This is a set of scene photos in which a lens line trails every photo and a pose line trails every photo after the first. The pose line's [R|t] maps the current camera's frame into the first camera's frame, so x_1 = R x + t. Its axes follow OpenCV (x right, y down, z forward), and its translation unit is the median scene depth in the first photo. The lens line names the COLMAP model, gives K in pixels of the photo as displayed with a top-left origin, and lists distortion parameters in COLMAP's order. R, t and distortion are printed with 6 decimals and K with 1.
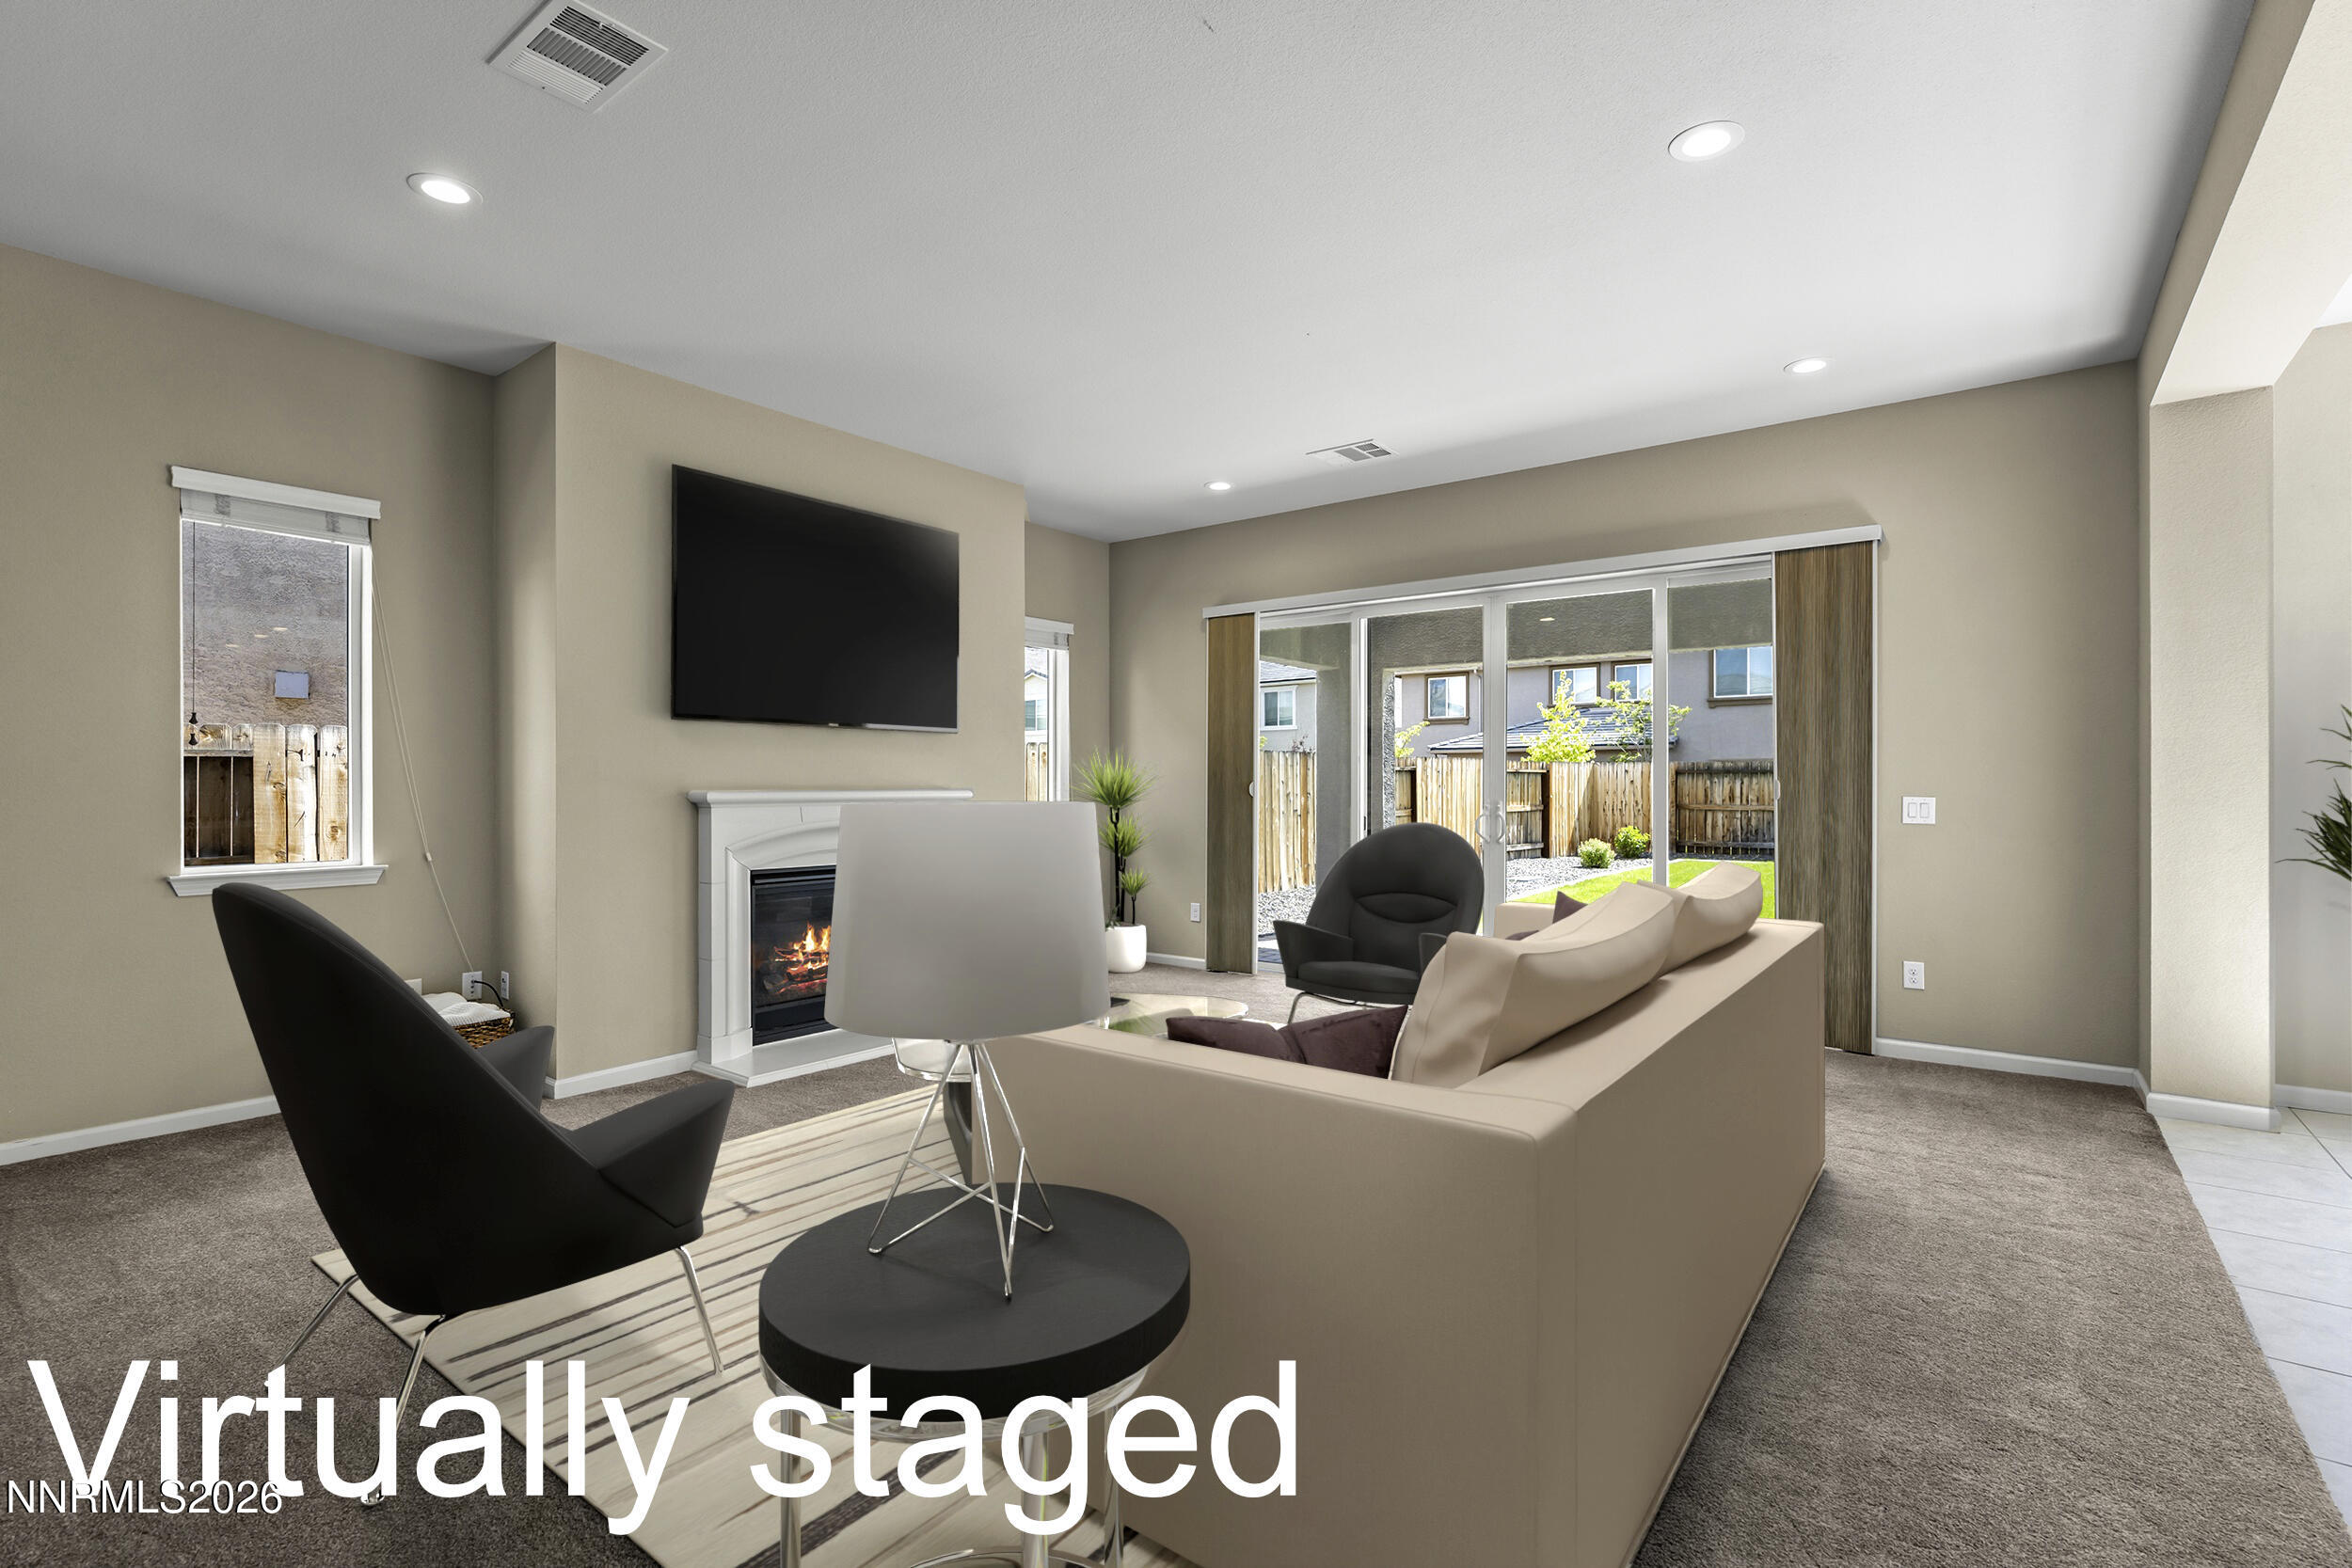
lens RADIAL K [[1068.7, 0, 1176.0], [0, 1068.7, 784.0], [0, 0, 1]] dist [-0.003694, -0.000065]
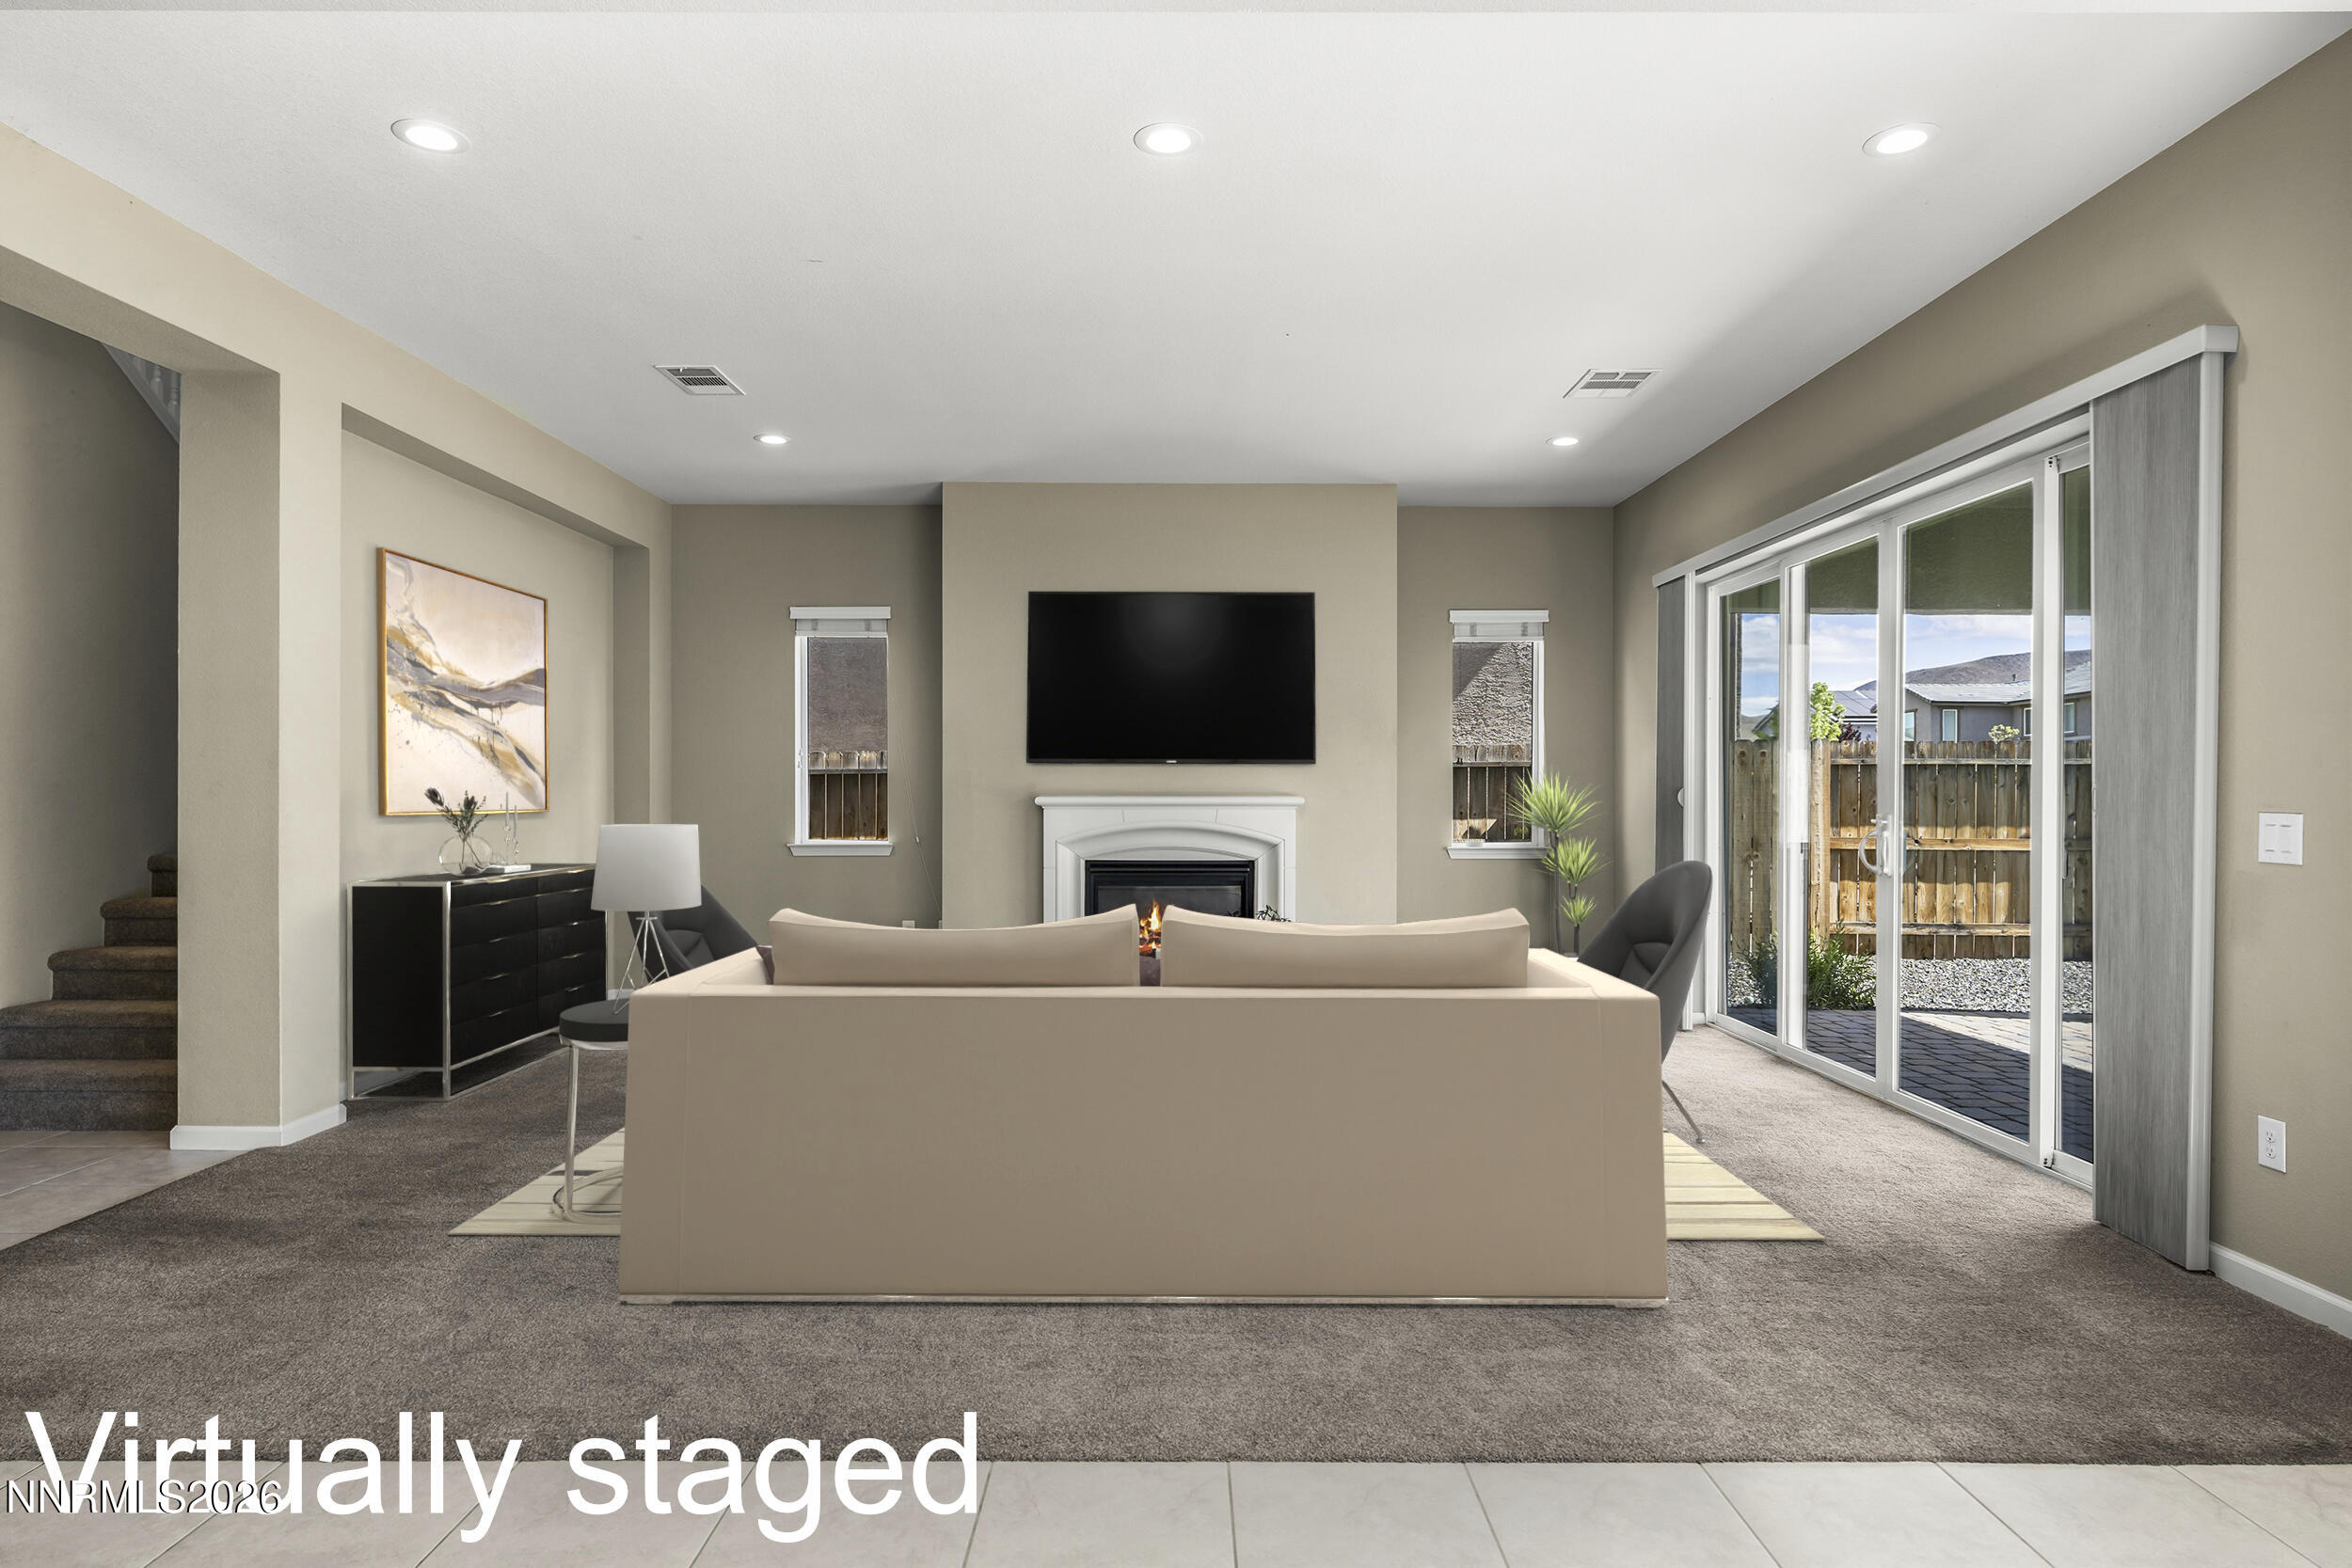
lens RADIAL K [[1292.5, 0, 1176.9], [0, 1292.5, 796.7], [0, 0, 1]] dist [0.005628, 0.000765]
pose [[0.613686, 0.003059, -0.789544, 0.851595], [-0.001490, 0.999995, 0.002715, 0.002697], [0.789549, -0.000490, 0.613688, 0.155855]]
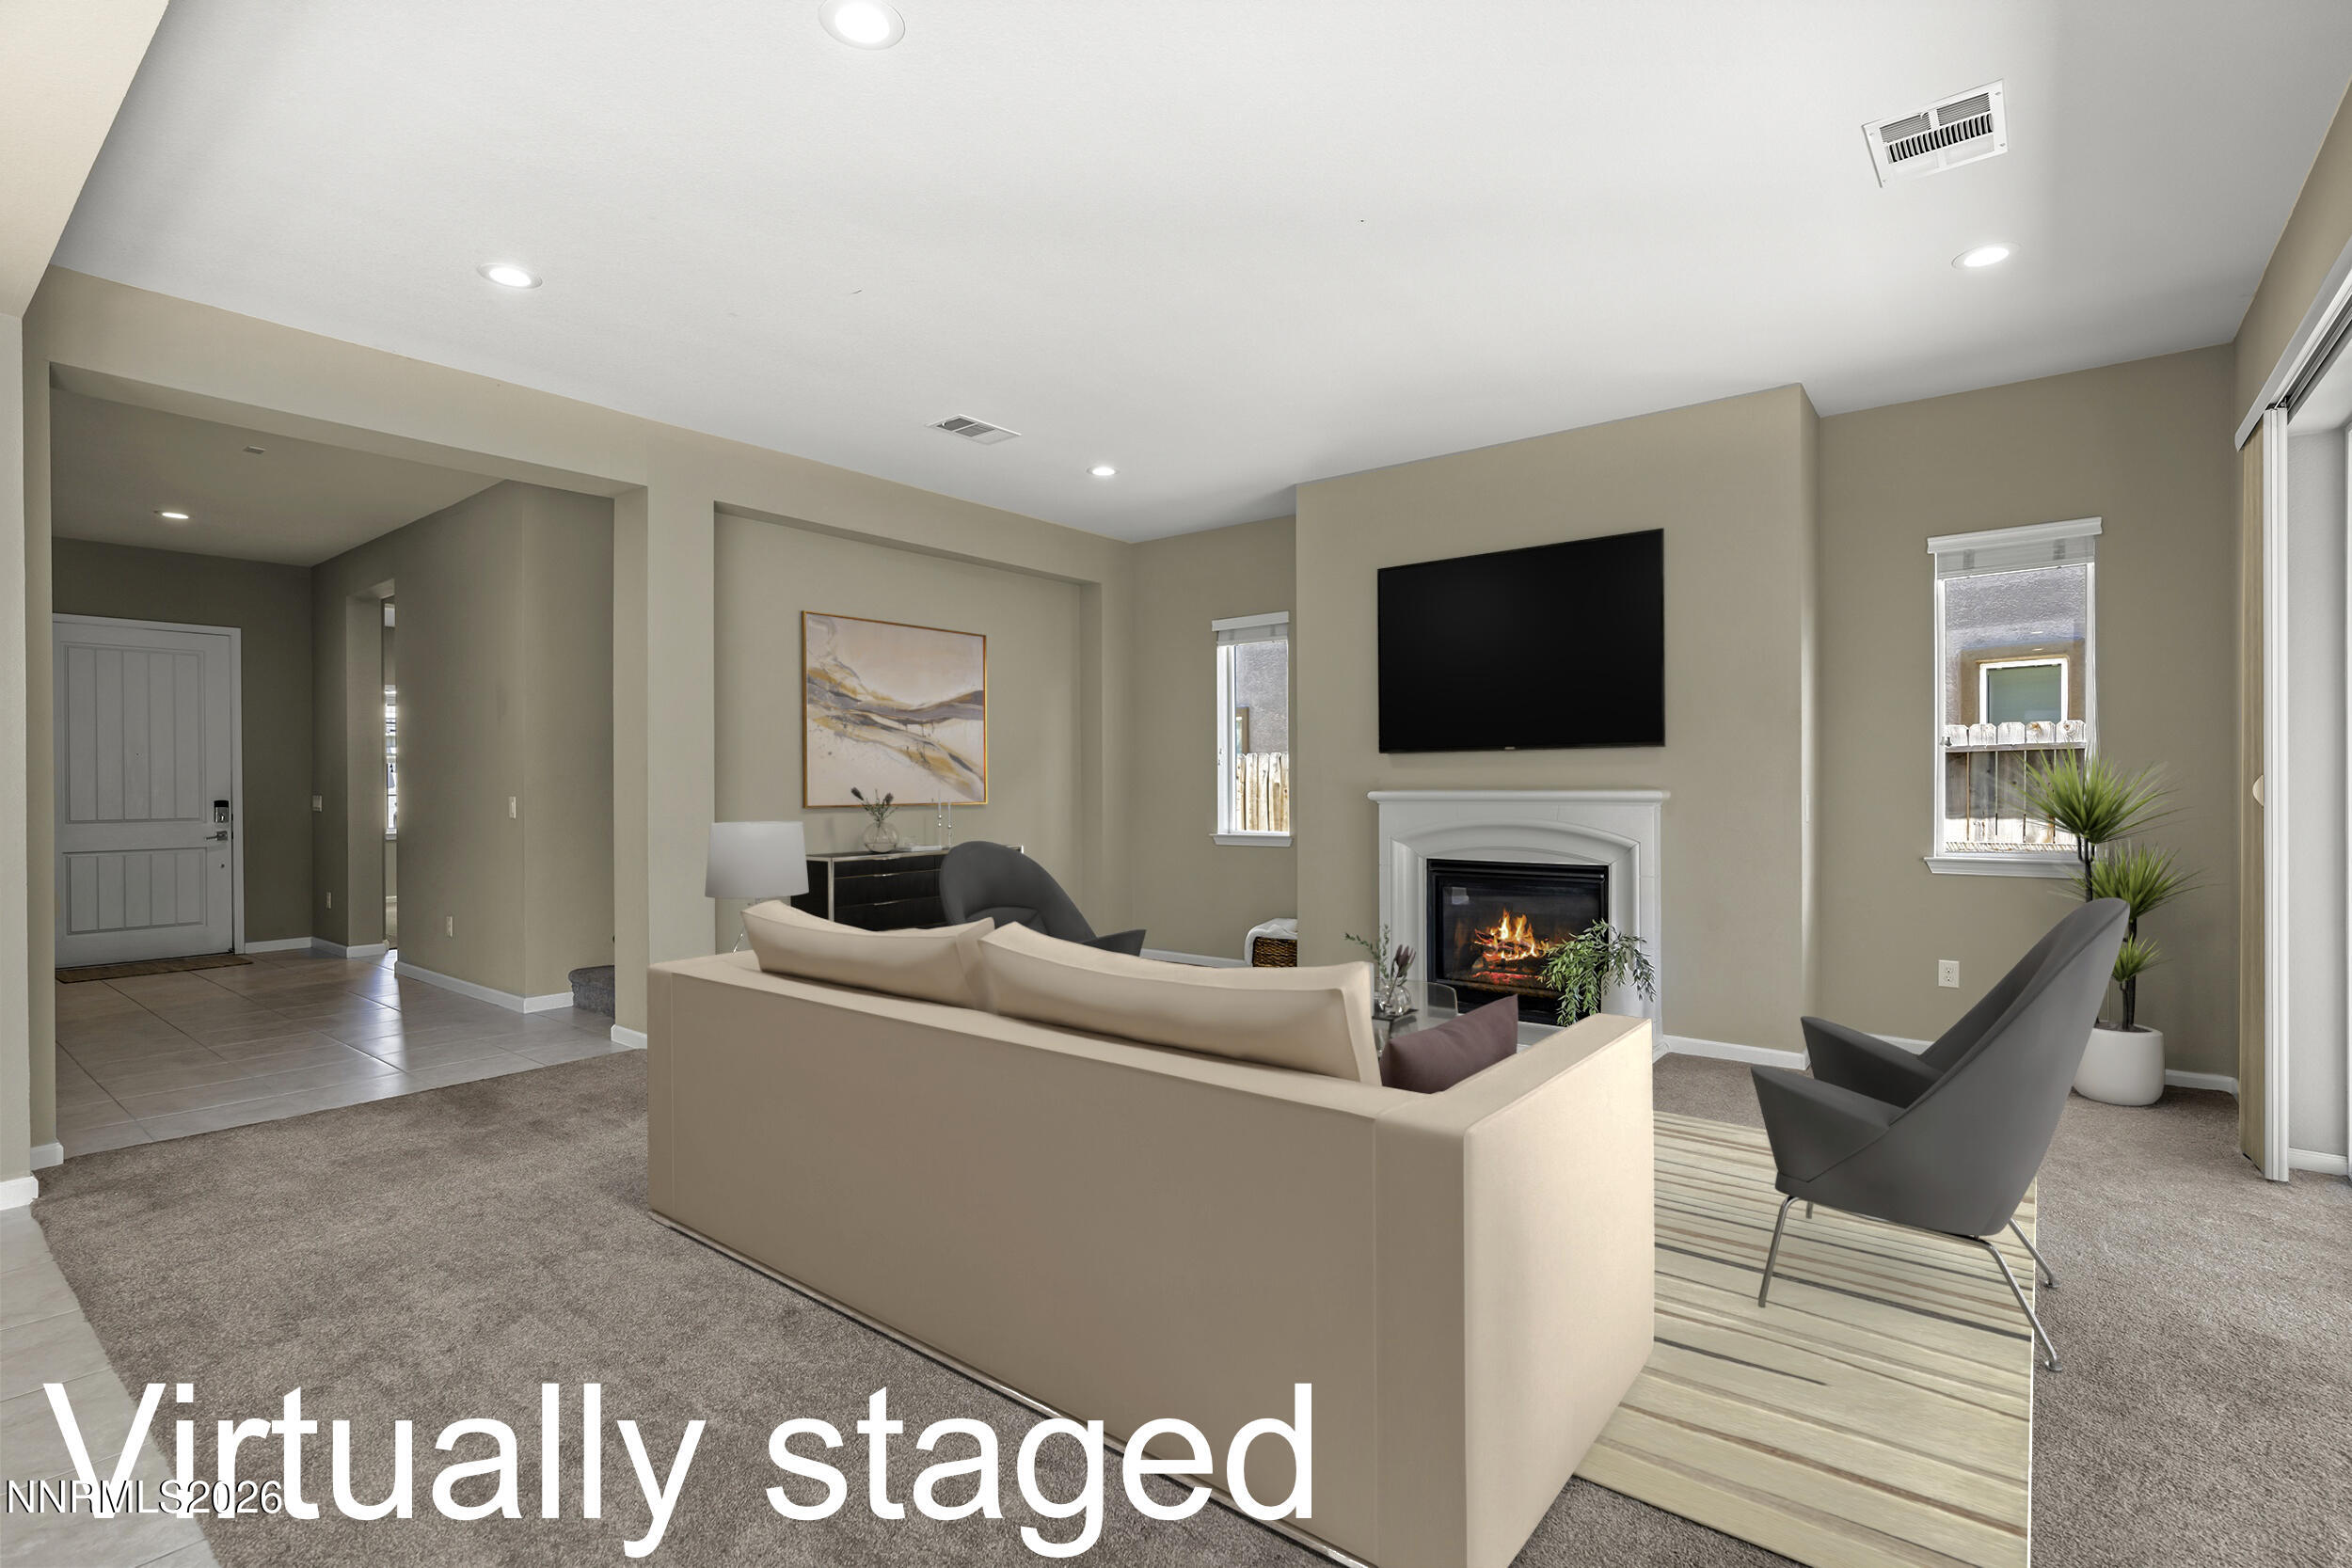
lens RADIAL K [[1091.0, 0, 1171.1], [0, 1091.0, 769.8], [0, 0, 1]] dist [-0.001537, 0.000032]
pose [[-0.020182, -0.006985, -0.999772, 0.806336], [0.007766, 0.999944, -0.007143, -0.009670], [0.999766, -0.007908, -0.020127, 0.738271]]
